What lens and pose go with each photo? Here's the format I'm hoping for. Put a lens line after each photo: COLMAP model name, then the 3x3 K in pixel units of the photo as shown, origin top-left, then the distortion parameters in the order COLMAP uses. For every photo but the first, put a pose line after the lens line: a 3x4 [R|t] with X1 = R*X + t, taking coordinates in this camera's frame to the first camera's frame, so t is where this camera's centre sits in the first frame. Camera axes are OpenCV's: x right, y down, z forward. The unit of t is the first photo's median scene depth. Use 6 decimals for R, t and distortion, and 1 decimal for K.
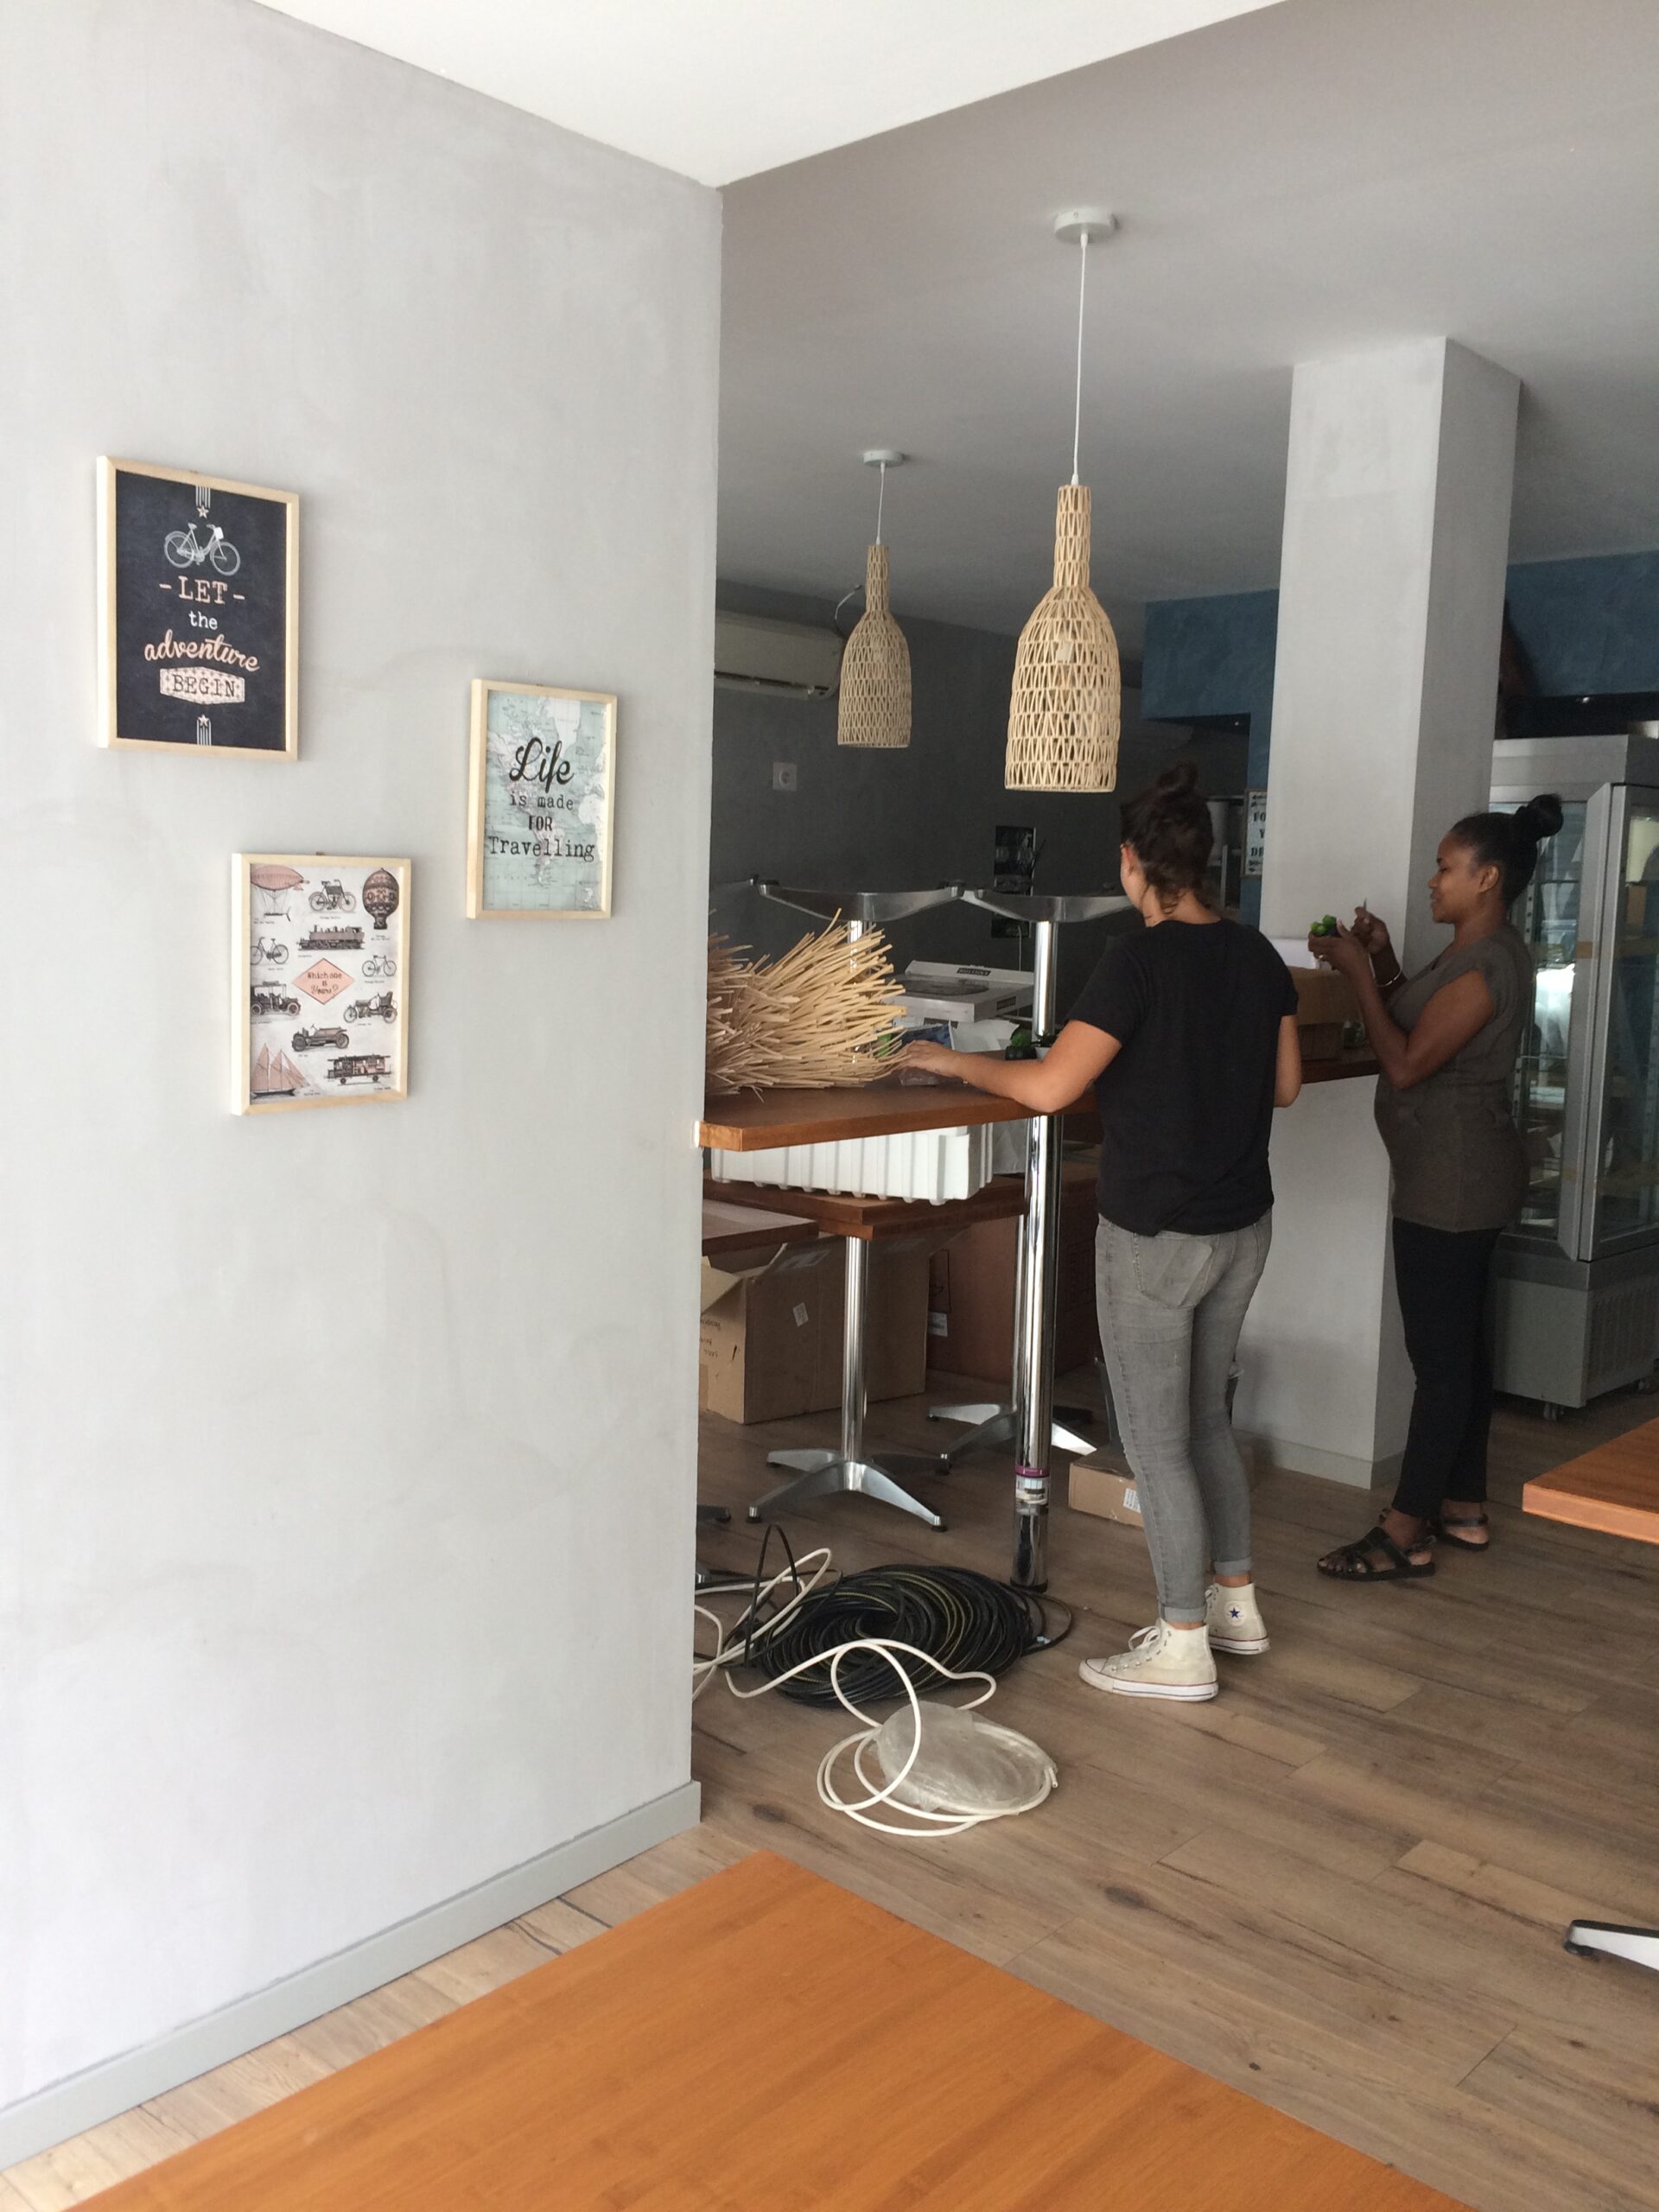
lens RADIAL K [[1911.1, 0, 832.8], [0, 1911.1, 1092.8], [0, 0, 1]] dist [0.051488, -0.050506]
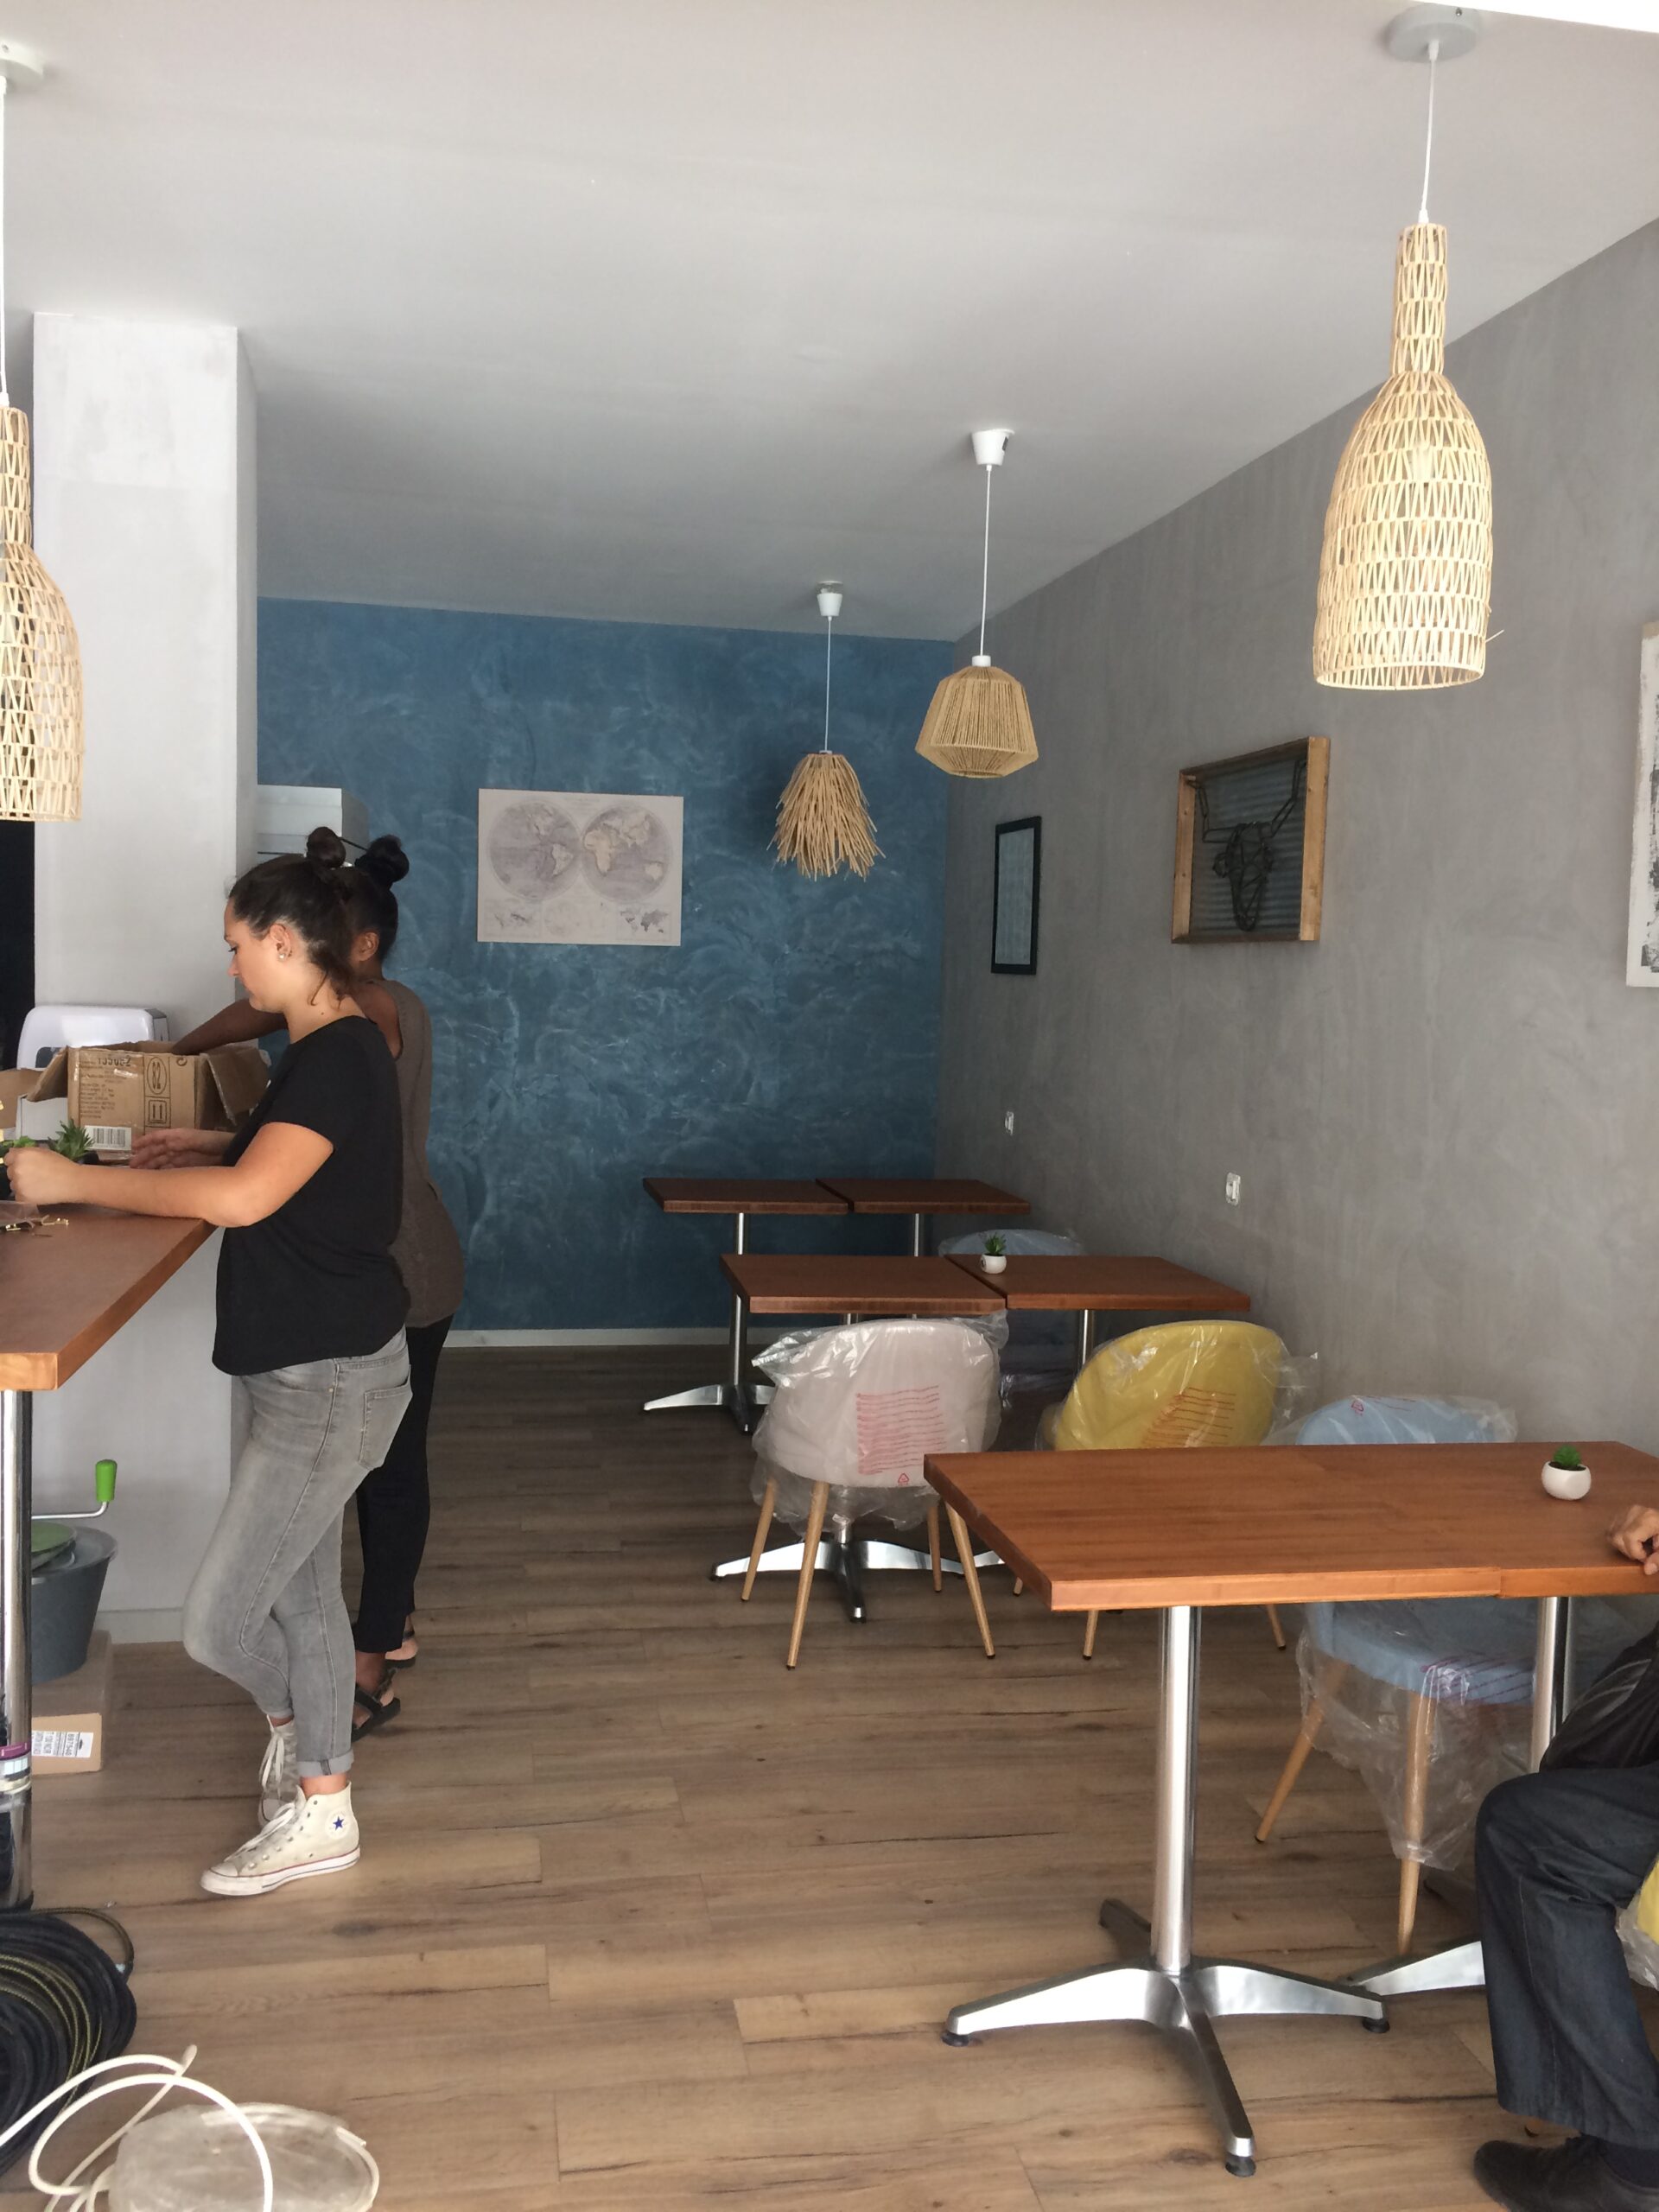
lens RADIAL K [[1911.1, 0, 825.5], [0, 1911.1, 1106.7], [0, 0, 1]] dist [0.051488, -0.050506]
pose [[0.615779, -0.070792, 0.784732, -0.321075], [0.081568, 0.996332, 0.025874, -0.048753], [-0.783685, 0.048076, 0.619295, 0.347763]]
